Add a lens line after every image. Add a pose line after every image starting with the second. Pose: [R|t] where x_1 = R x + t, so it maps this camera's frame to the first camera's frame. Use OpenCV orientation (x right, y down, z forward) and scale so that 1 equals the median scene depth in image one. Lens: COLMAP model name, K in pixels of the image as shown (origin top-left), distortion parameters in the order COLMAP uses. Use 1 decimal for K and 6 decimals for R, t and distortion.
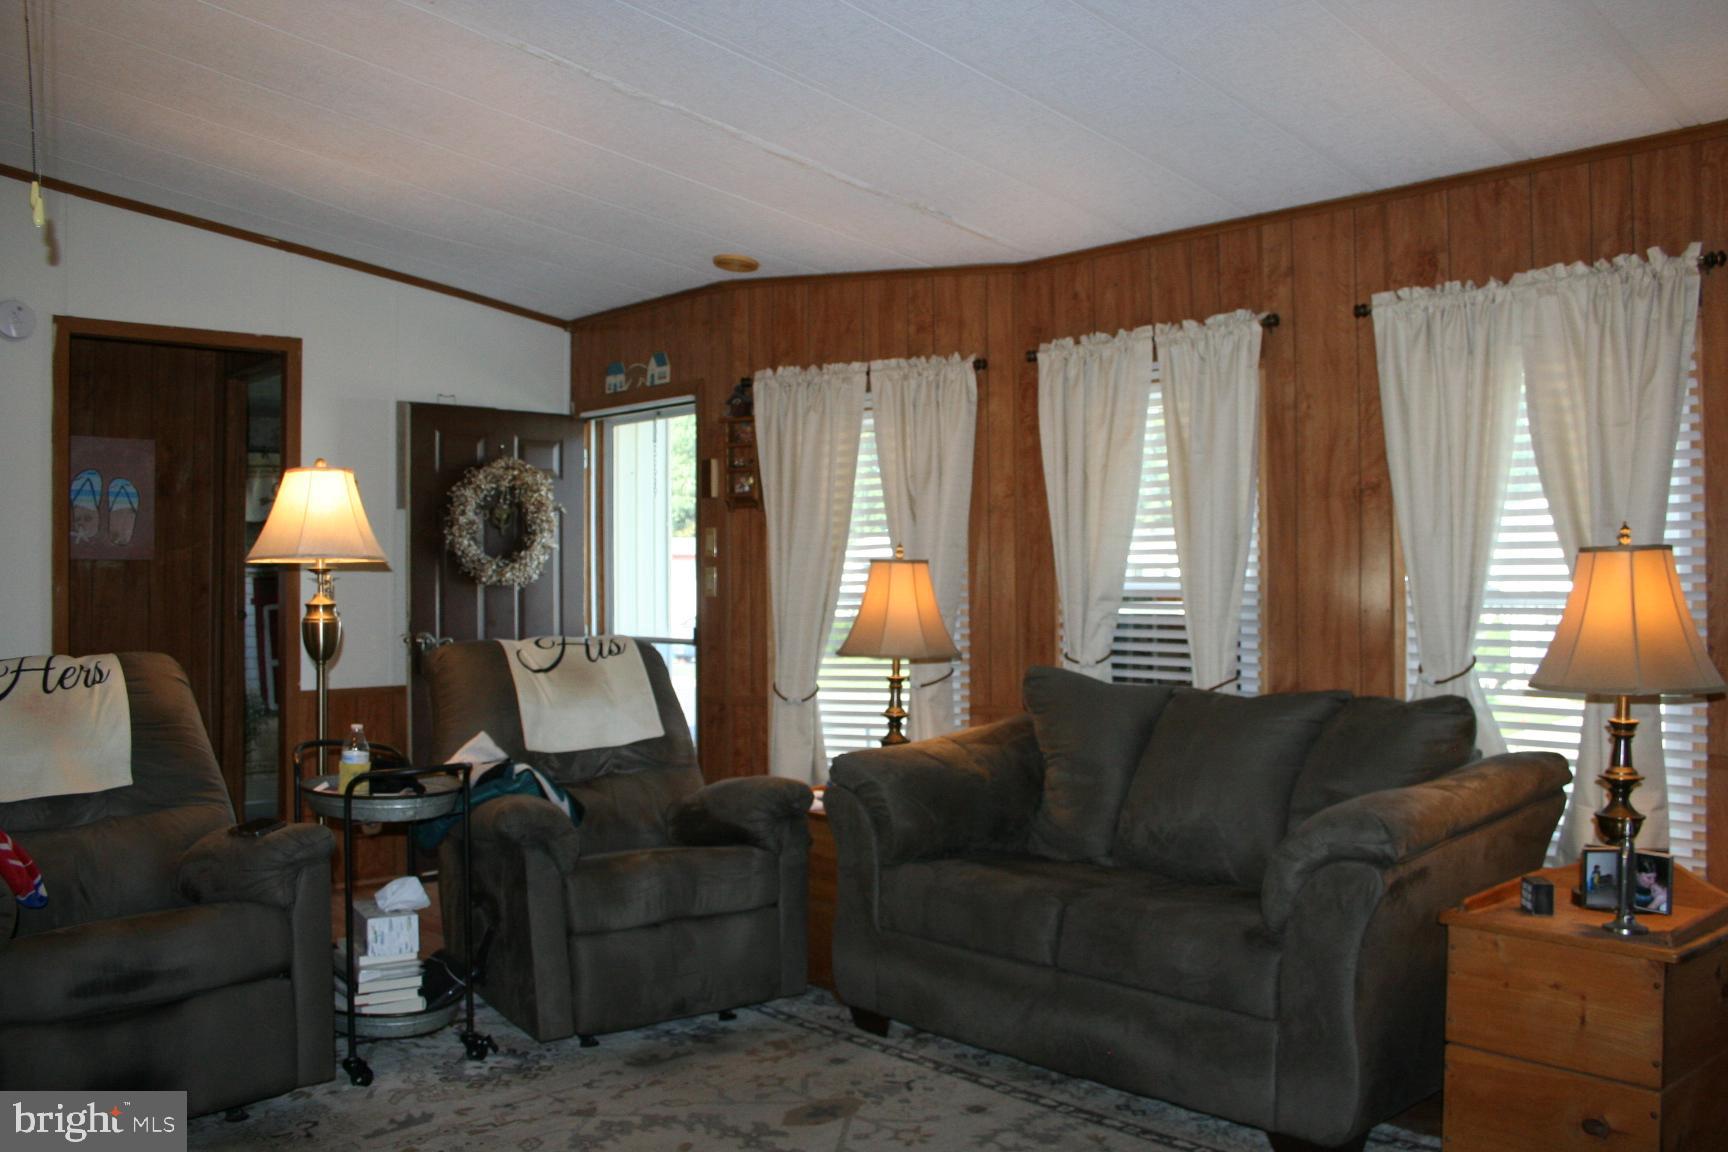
lens RADIAL K [[1430.4, 0, 889.1], [0, 1430.4, 580.4], [0, 0, 1]] dist [-0.150527, 0.124490]
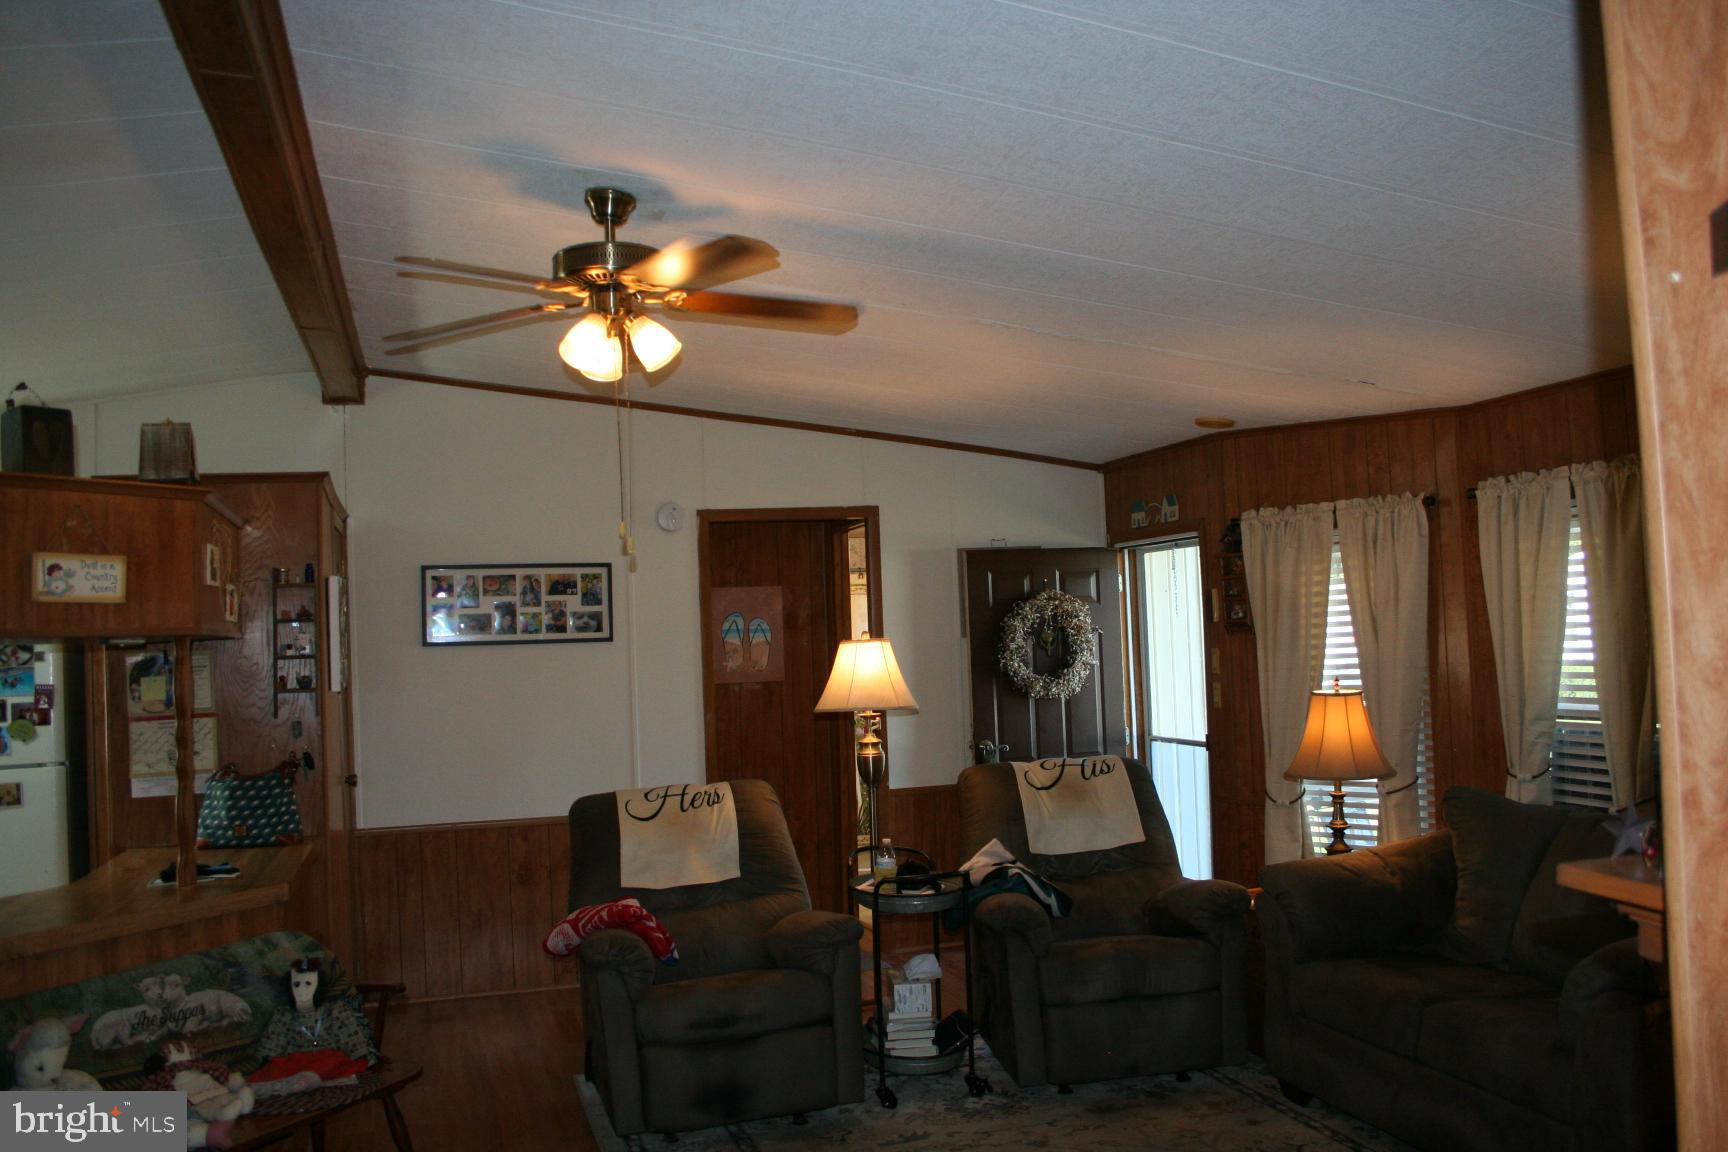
lens RADIAL K [[1430.4, 0, 889.1], [0, 1430.4, 580.4], [0, 0, 1]] dist [-0.150527, 0.124490]
pose [[0.895951, -0.051263, -0.441184, 0.192748], [0.037390, 0.998496, -0.040088, -0.073017], [0.442576, 0.019421, 0.896521, -0.183498]]
